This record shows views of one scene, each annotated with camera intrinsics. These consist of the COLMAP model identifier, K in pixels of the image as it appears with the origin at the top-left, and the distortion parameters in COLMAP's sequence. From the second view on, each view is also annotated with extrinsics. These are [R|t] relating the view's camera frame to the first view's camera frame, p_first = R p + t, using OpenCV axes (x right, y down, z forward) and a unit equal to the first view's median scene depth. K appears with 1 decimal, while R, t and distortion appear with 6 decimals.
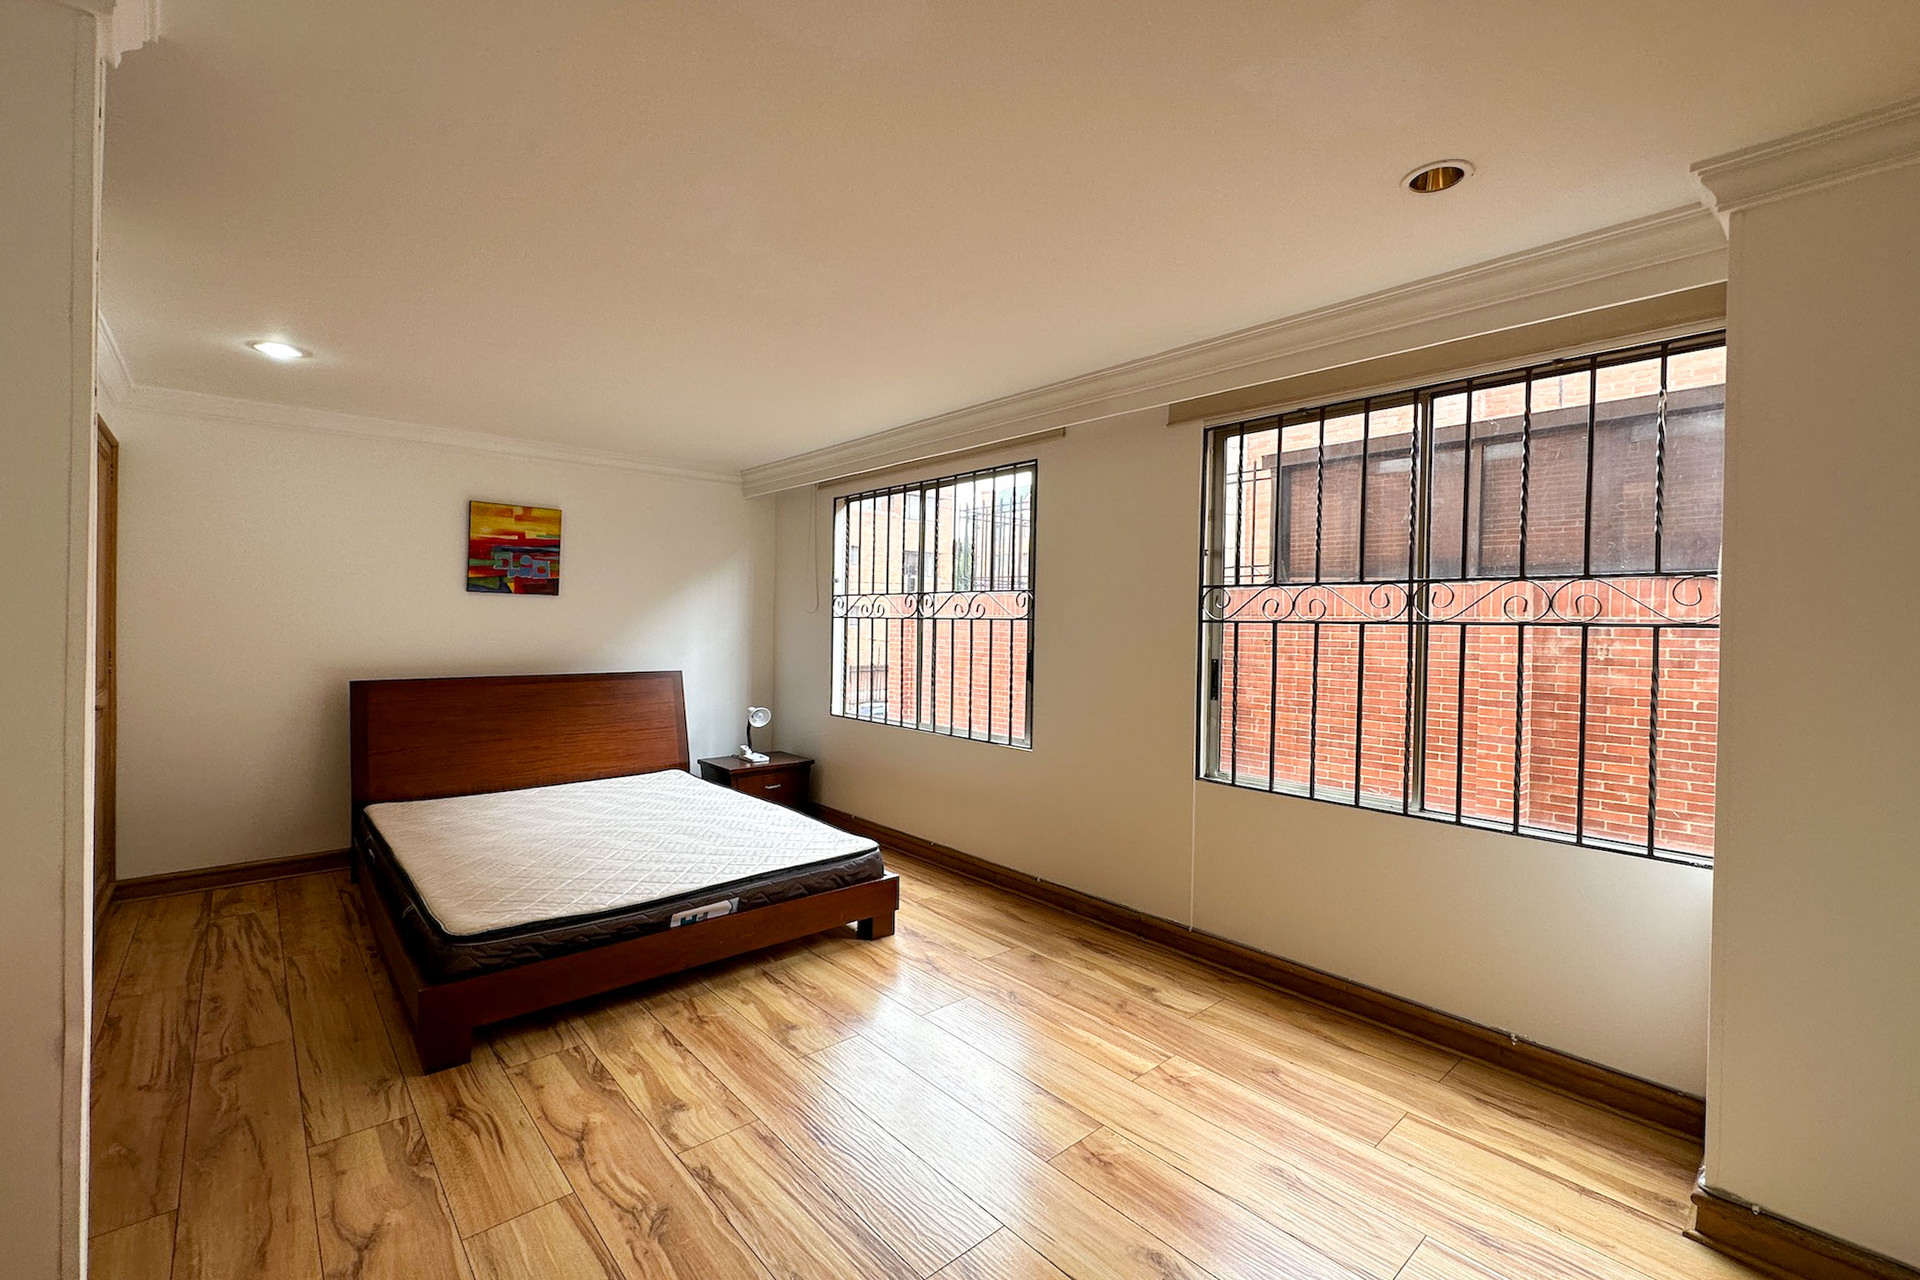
lens RADIAL K [[817.1, 0, 952.0], [0, 817.1, 634.2], [0, 0, 1]] dist [-0.001919, 0.000912]
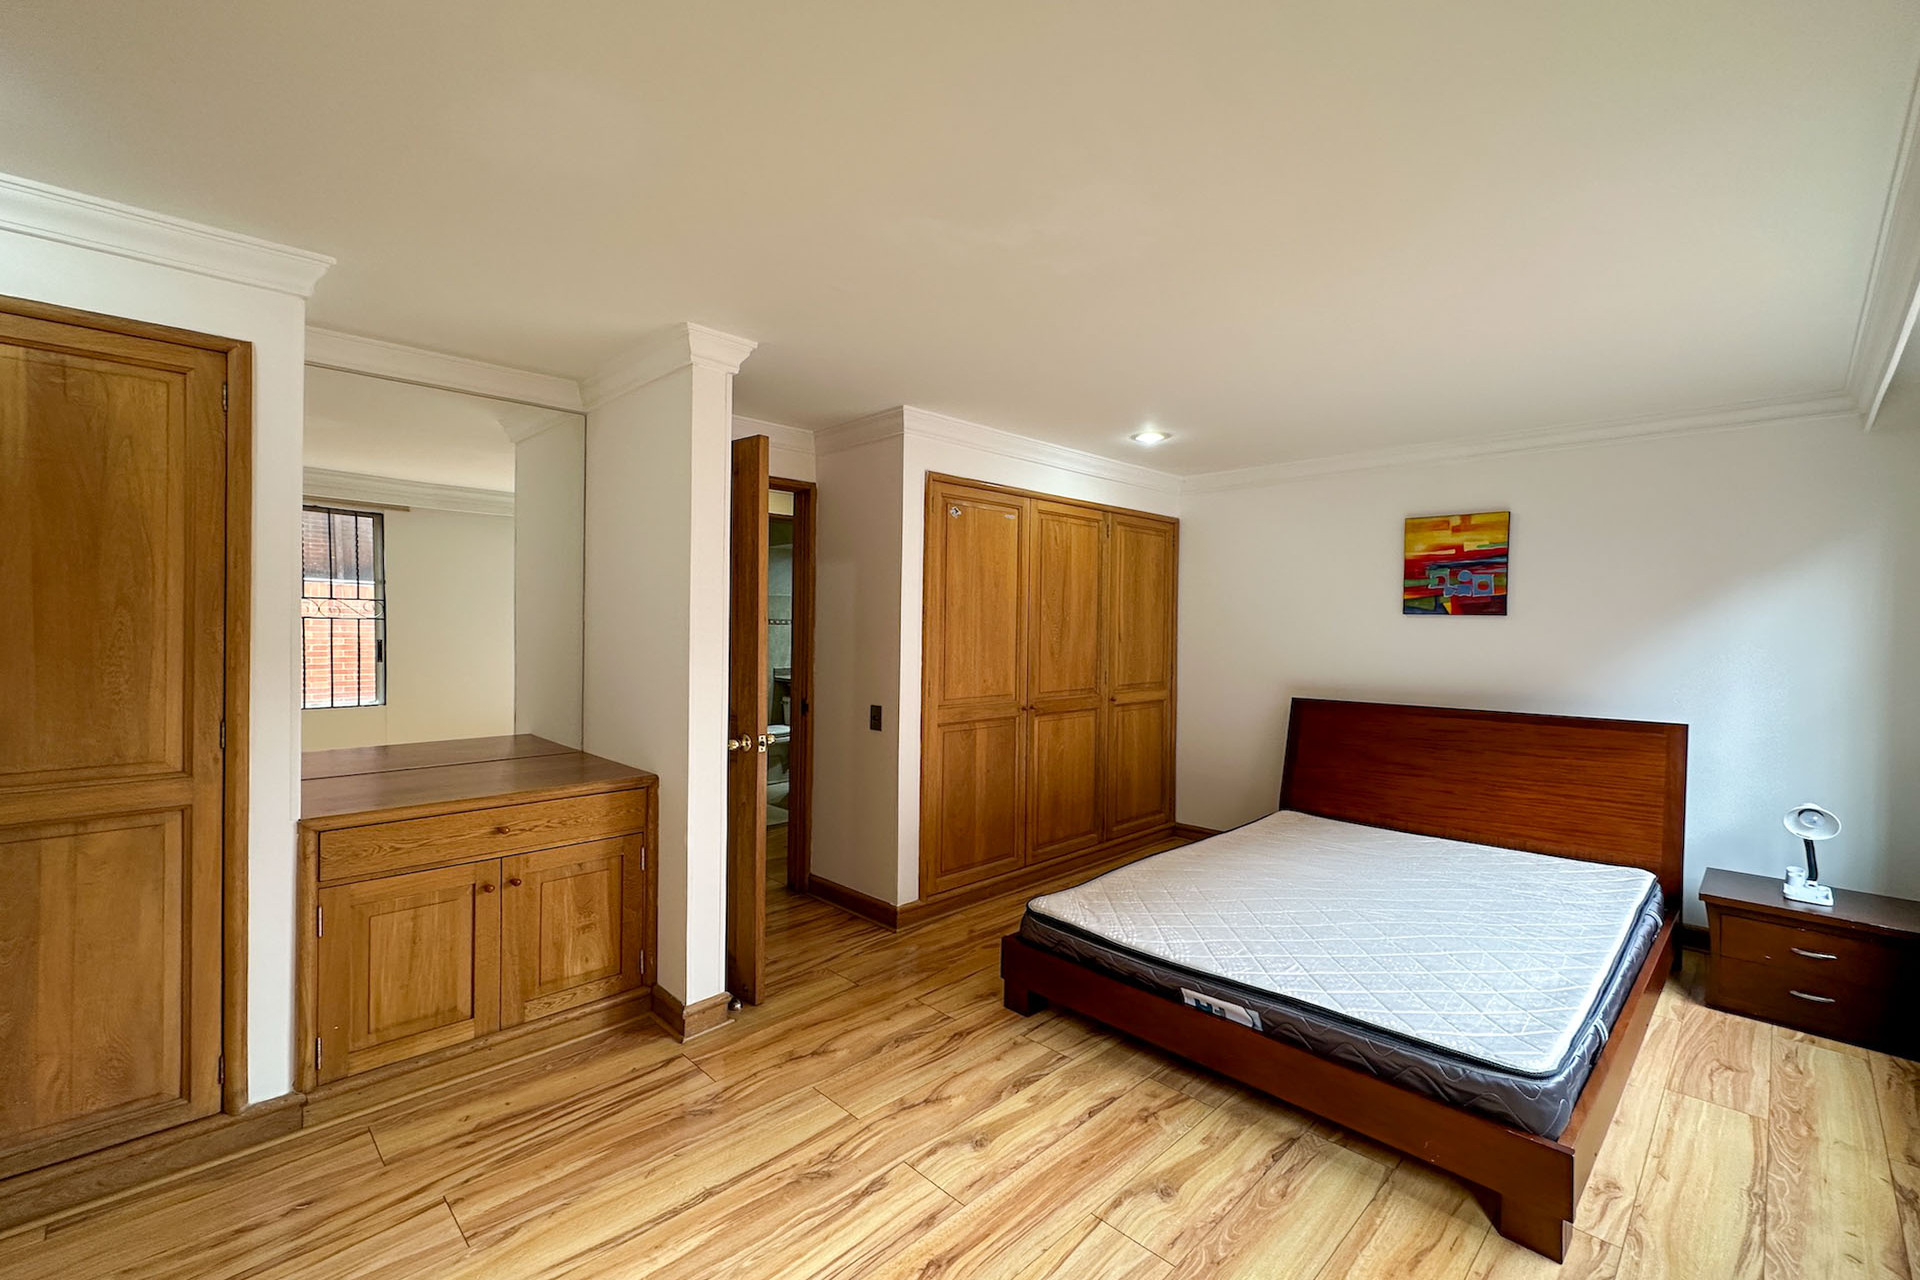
lens RADIAL K [[817.1, 0, 1006.3], [0, 817.1, 629.8], [0, 0, 1]] dist [-0.001919, 0.000912]
pose [[0.074966, -0.006623, -0.997164, 0.478393], [-0.018870, 0.999789, -0.008059, -0.025904], [0.997008, 0.019421, 0.074825, 0.688301]]
